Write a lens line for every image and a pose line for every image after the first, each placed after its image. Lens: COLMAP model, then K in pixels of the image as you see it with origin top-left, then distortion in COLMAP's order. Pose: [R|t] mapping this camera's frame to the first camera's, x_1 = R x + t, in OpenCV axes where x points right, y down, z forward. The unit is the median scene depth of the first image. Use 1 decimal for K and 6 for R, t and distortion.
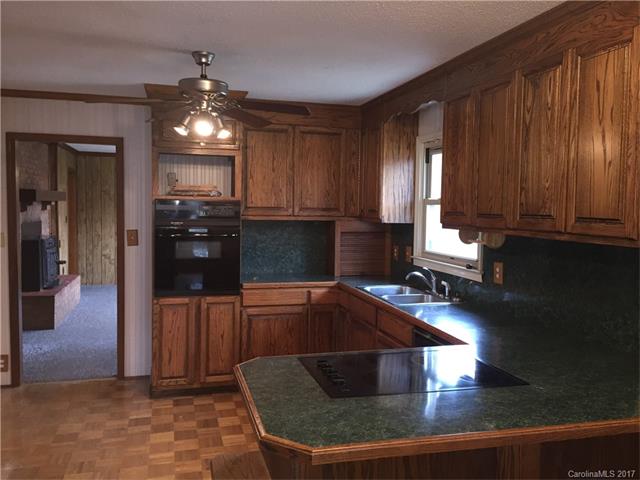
lens RADIAL K [[541.4, 0, 320.6], [0, 541.4, 240.8], [0, 0, 1]] dist [0.059769, -0.099938]
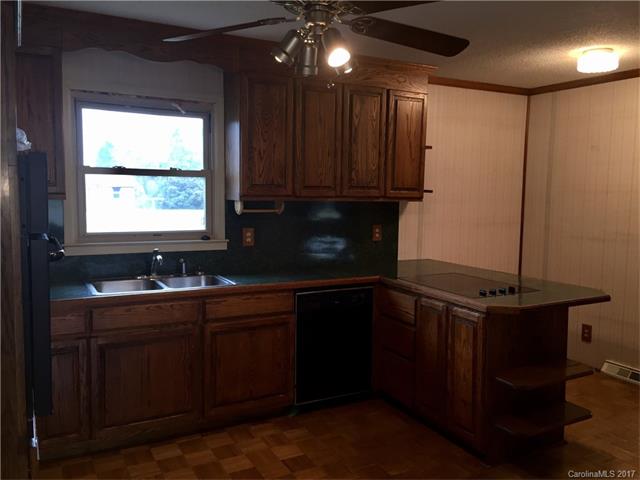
lens RADIAL K [[541.4, 0, 320.5], [0, 541.4, 237.3], [0, 0, 1]] dist [0.059769, -0.099938]
pose [[-0.234111, -0.123504, 0.964333, -0.813656], [0.036008, 0.990116, 0.135548, -0.090160], [-0.971543, 0.066457, -0.227350, 1.118131]]
